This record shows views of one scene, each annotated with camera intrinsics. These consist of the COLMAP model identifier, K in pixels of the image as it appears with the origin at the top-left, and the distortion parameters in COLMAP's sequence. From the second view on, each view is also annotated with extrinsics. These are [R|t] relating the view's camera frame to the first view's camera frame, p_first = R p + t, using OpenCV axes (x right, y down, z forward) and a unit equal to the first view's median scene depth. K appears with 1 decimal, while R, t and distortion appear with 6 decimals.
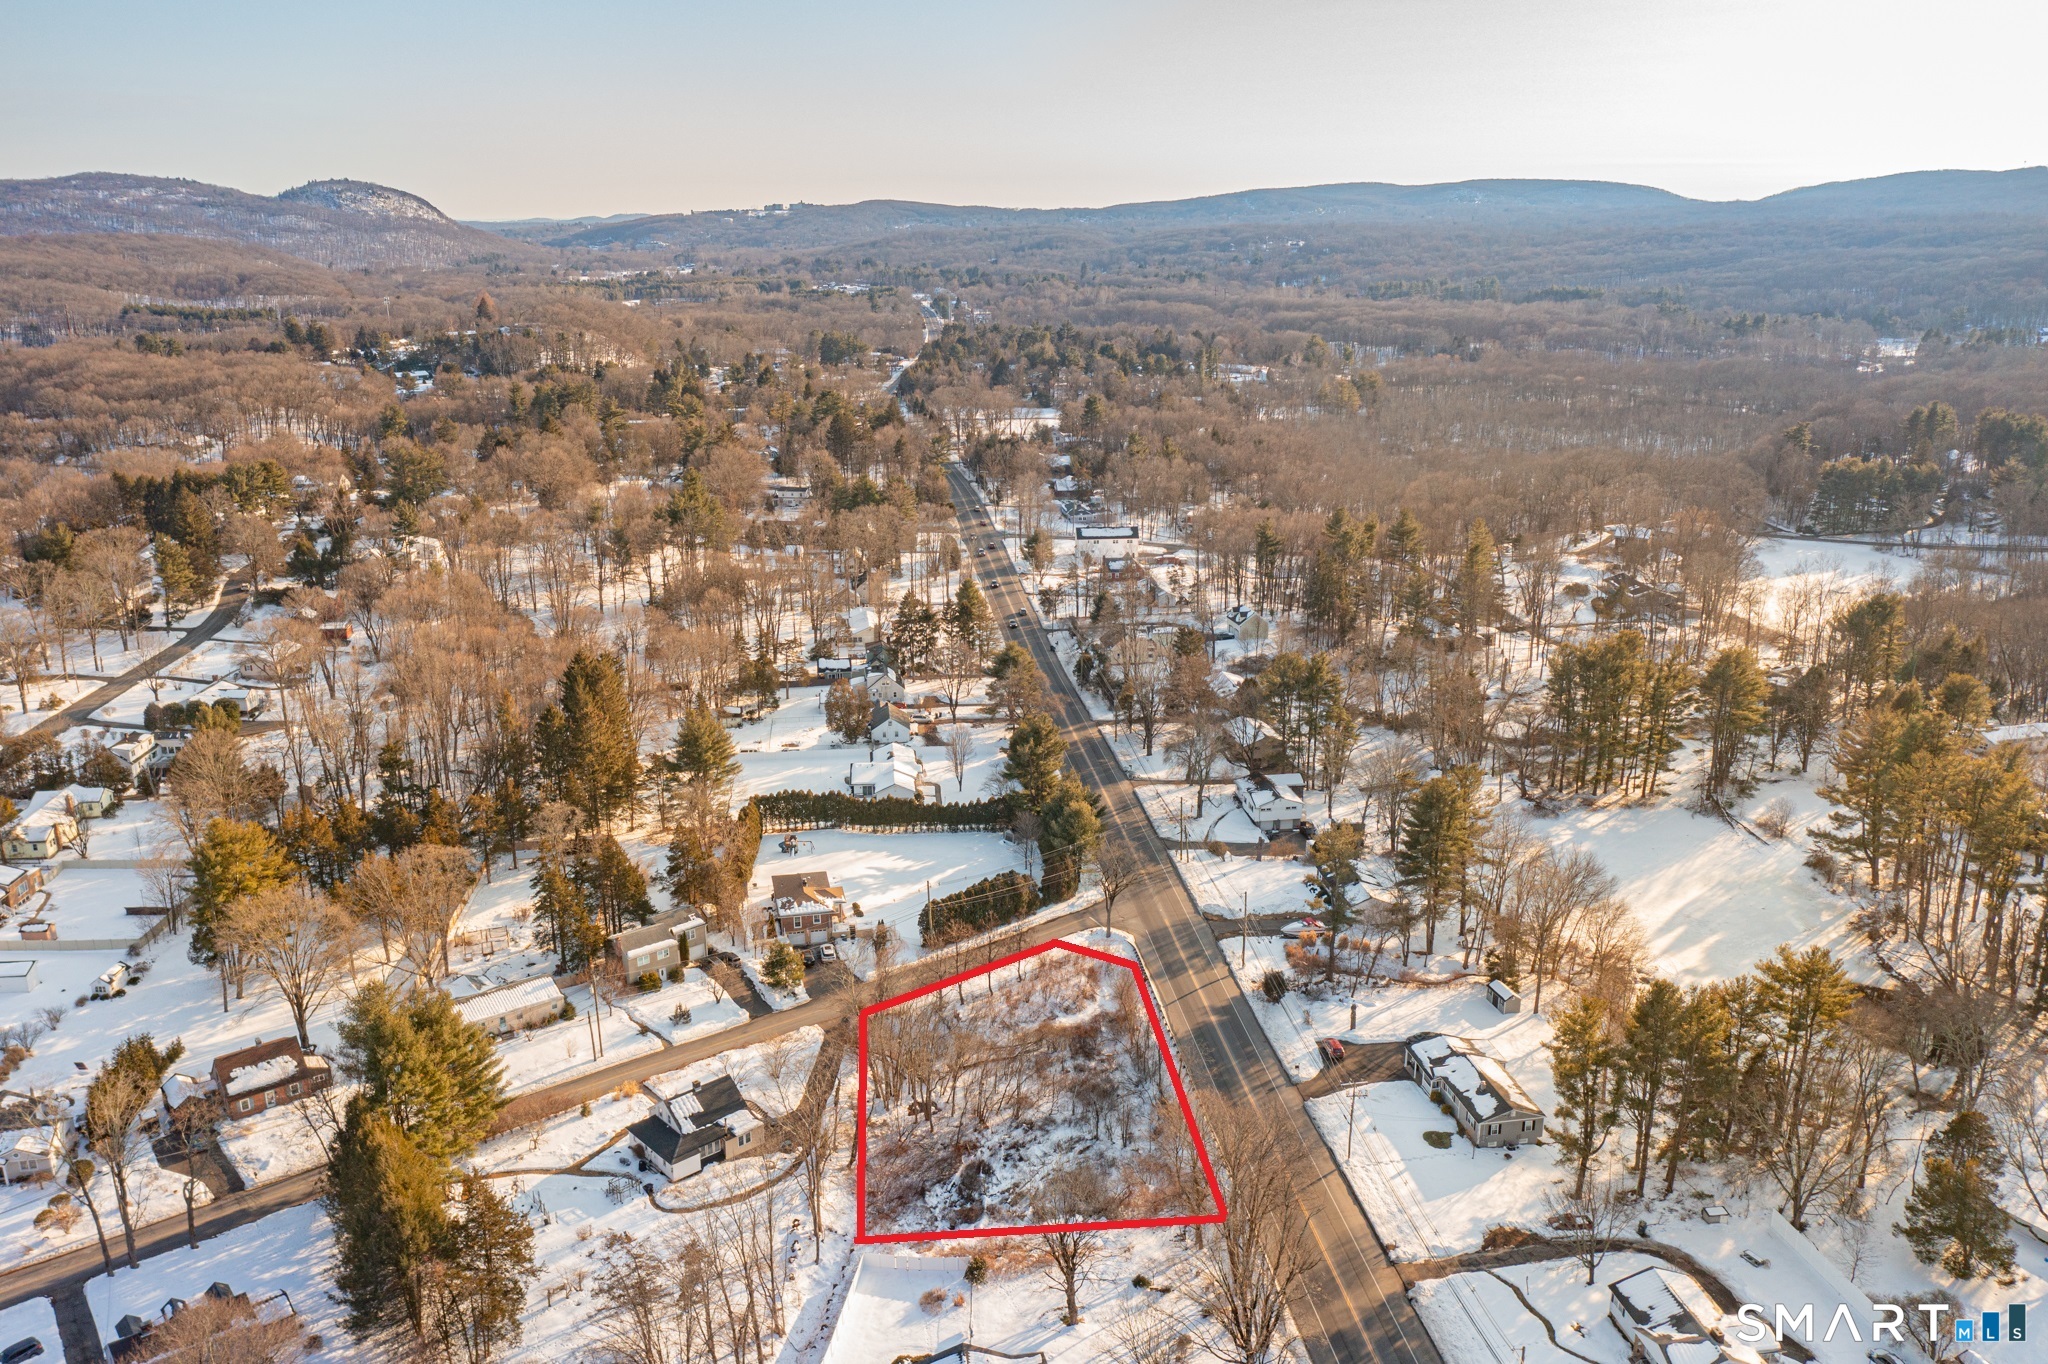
lens RADIAL K [[1637.2, 0, 1052.5], [0, 1637.2, 682.2], [0, 0, 1]] dist [-0.021596, 0.008636]
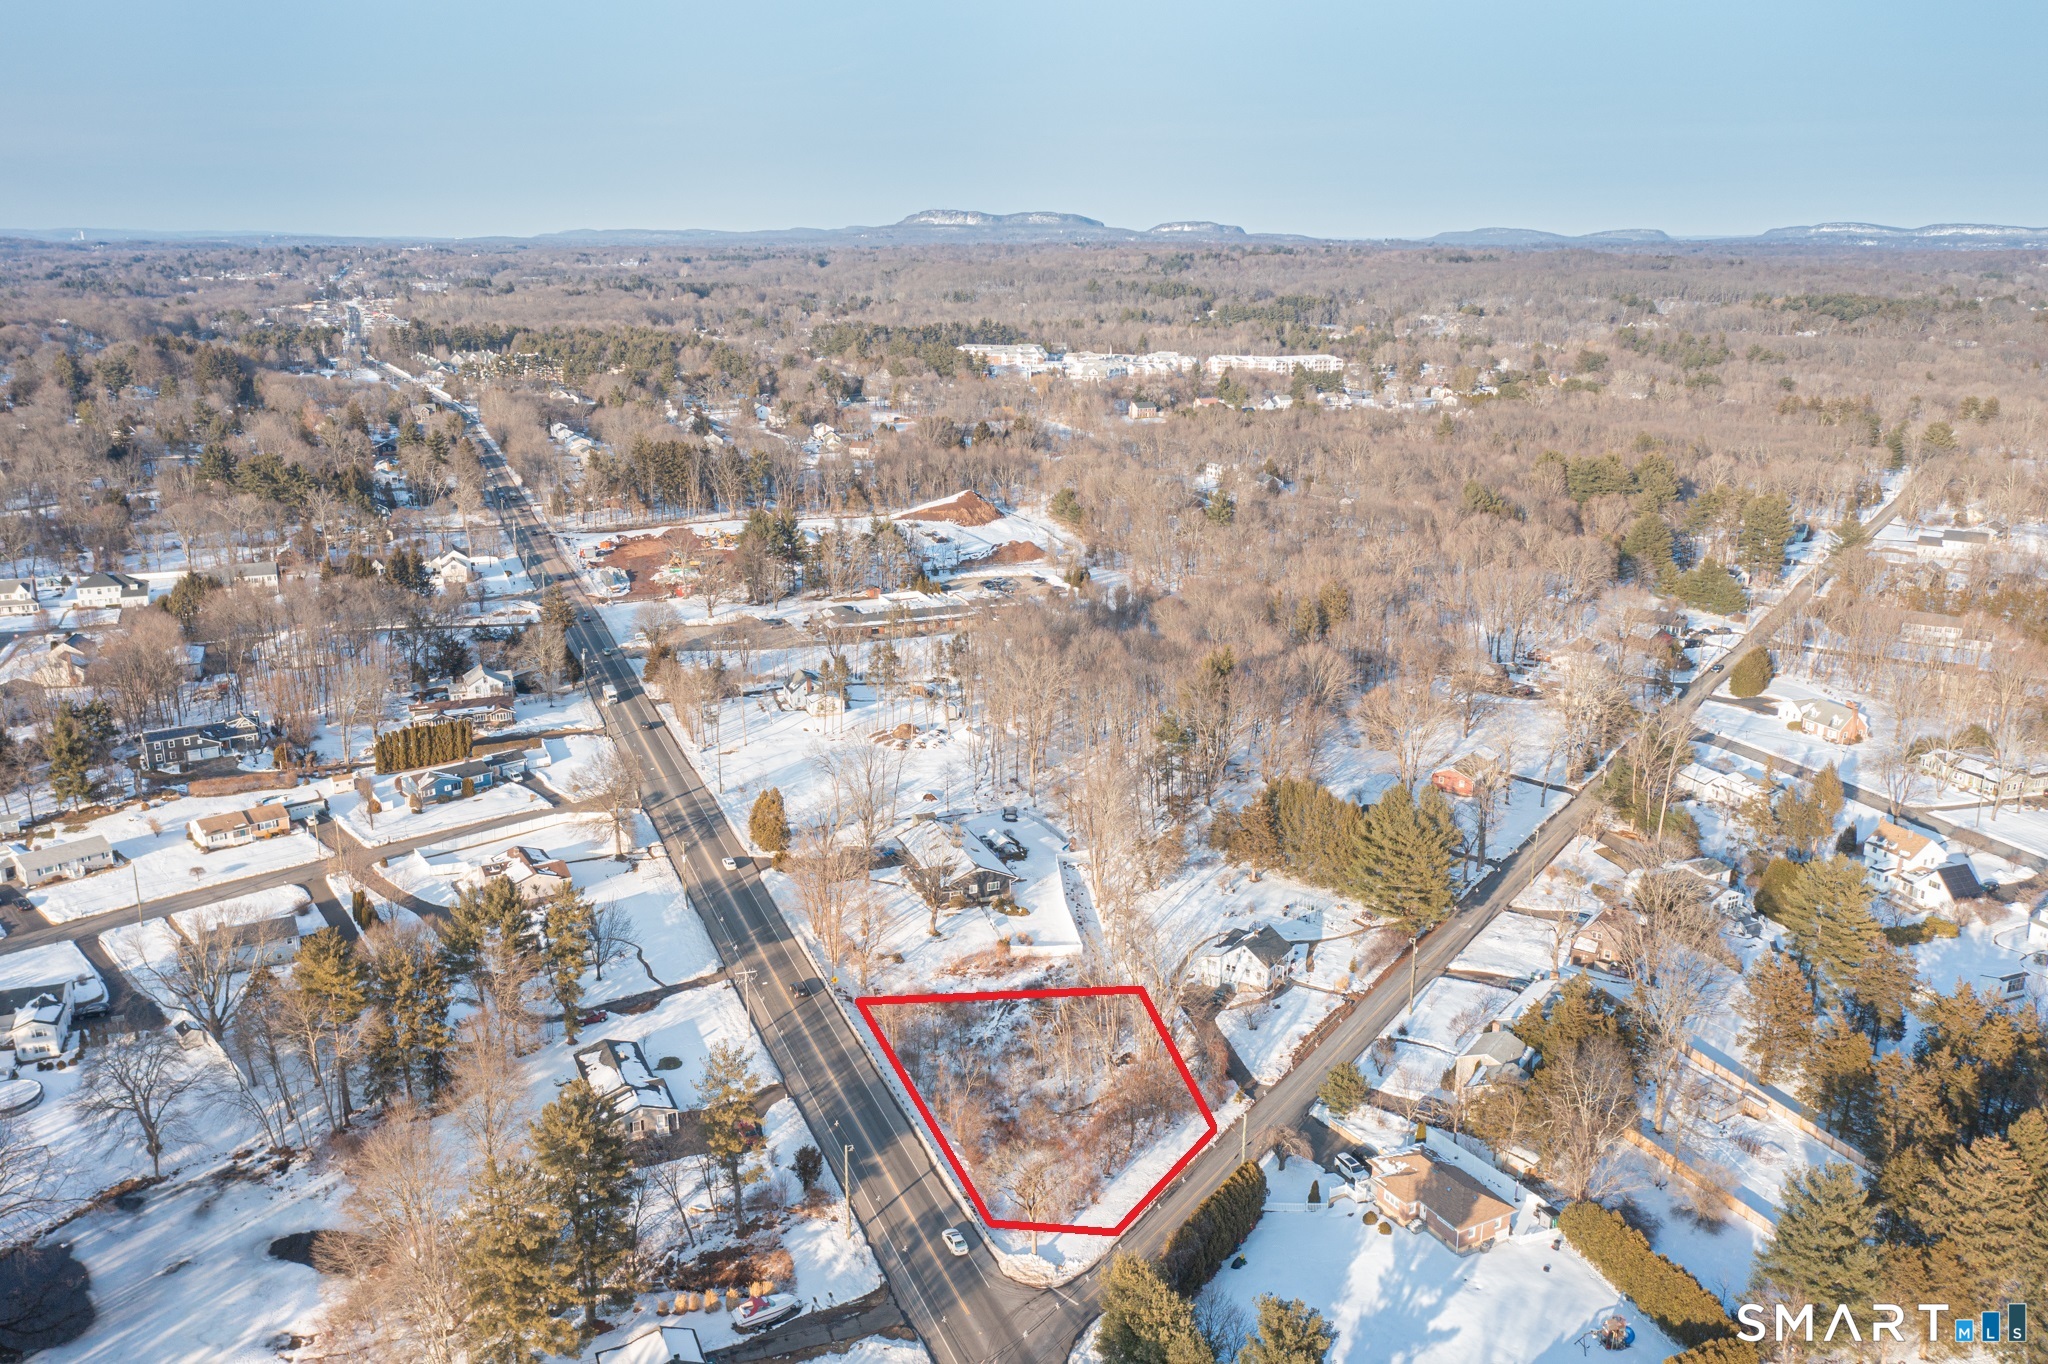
lens RADIAL K [[1637.2, 0, 1052.5], [0, 1637.2, 682.2], [0, 0, 1]] dist [-0.021596, 0.008636]
pose [[-0.963765, 0.070706, -0.257213, 0.198302], [-0.072070, 0.859357, 0.506273, -0.438140], [0.256834, 0.506465, -0.823122, 1.478887]]
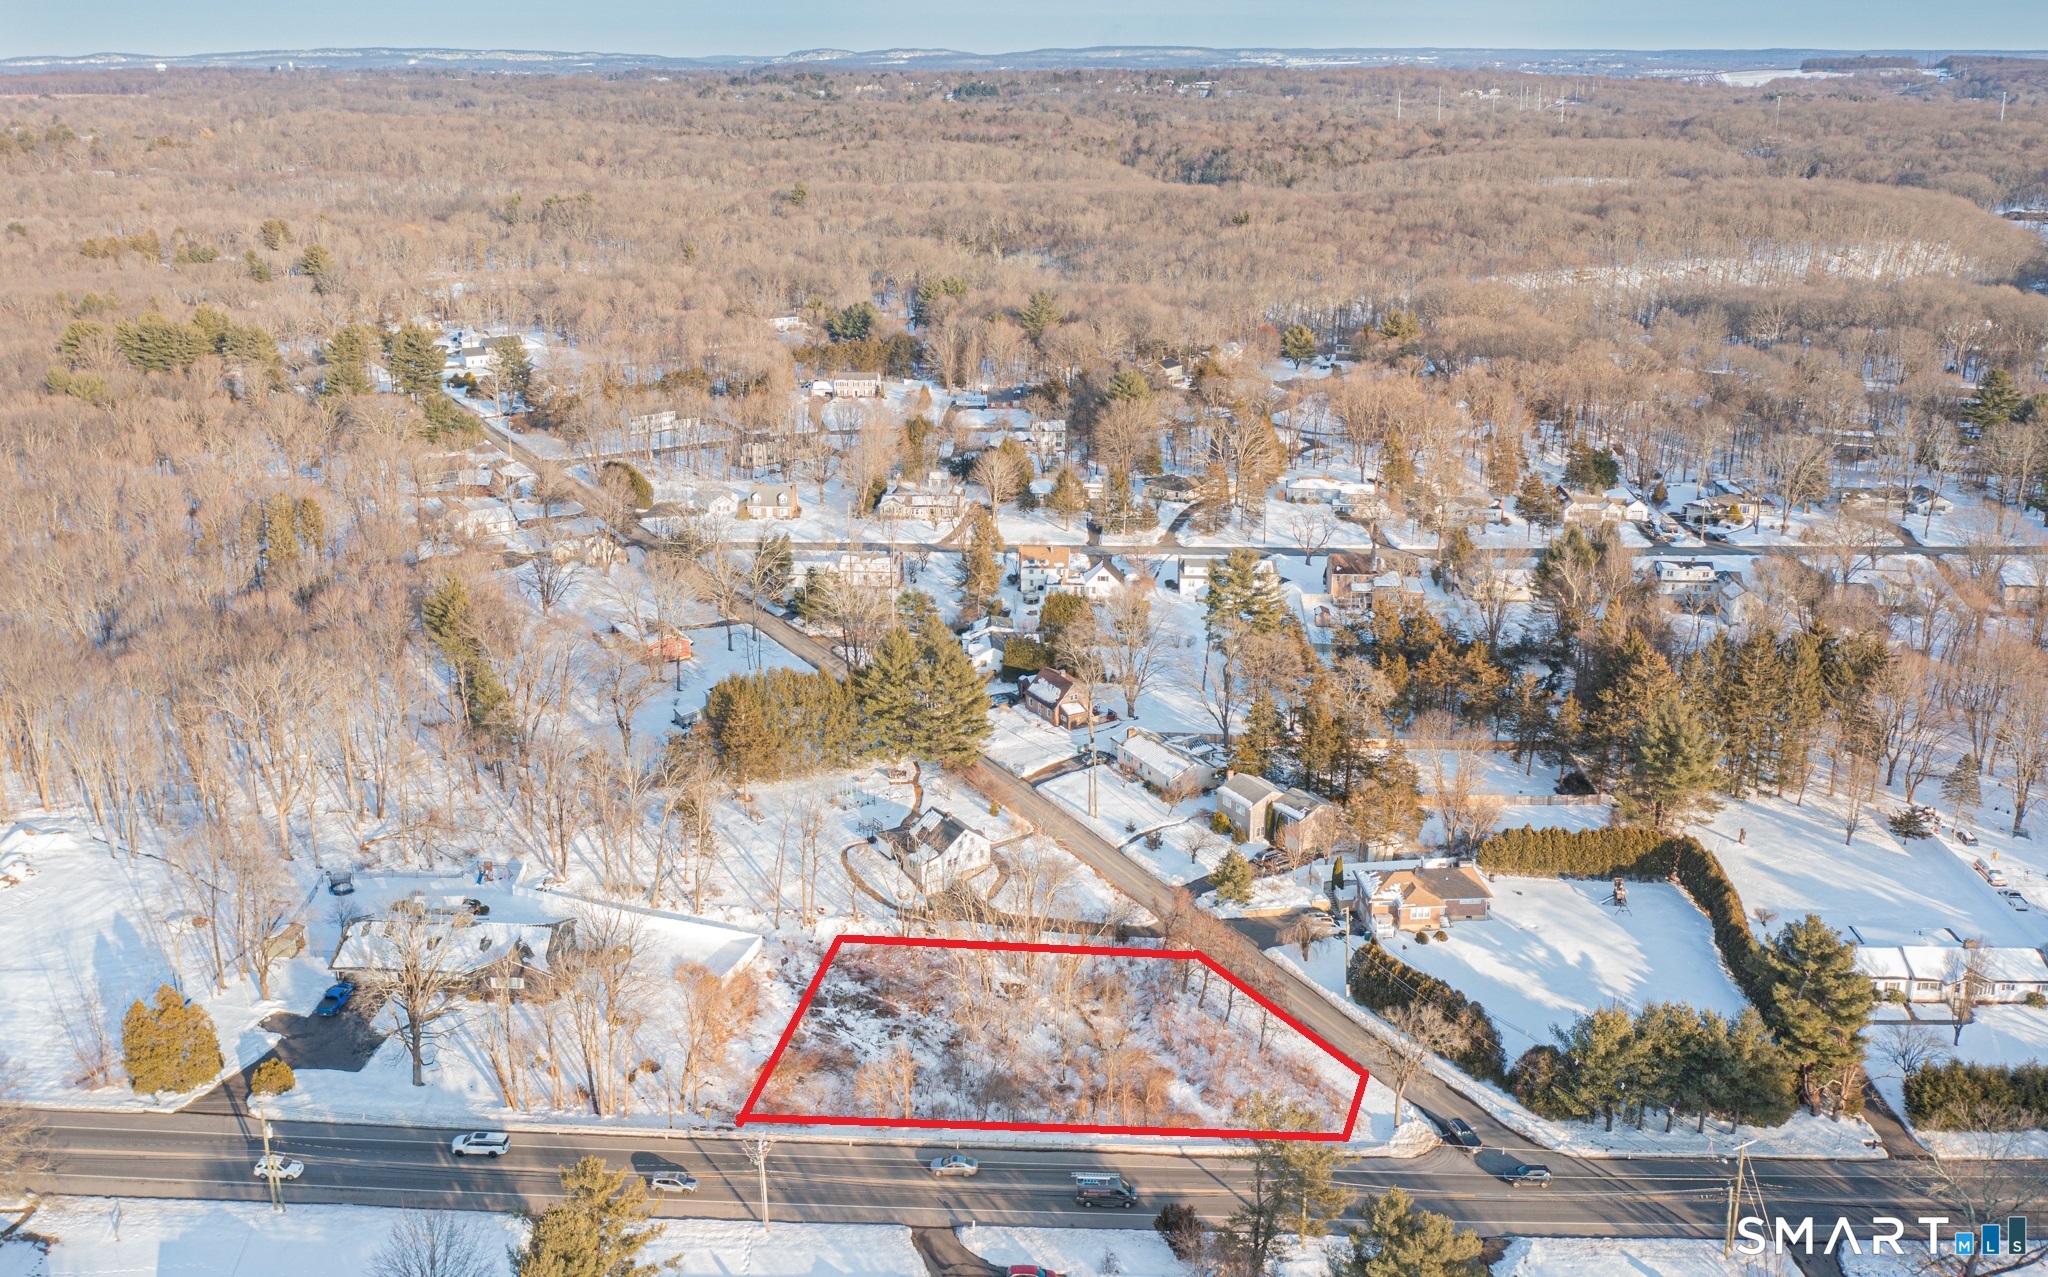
lens RADIAL K [[1653.3, 0, 1024.0], [0, 1653.3, 638.5], [0, 0, 1]] dist [-0.010640, -0.003298]
pose [[-0.159045, 0.333600, -0.929202, 0.647475], [-0.268306, 0.891154, 0.365864, -0.247384], [0.950114, 0.307499, -0.052227, 0.824898]]
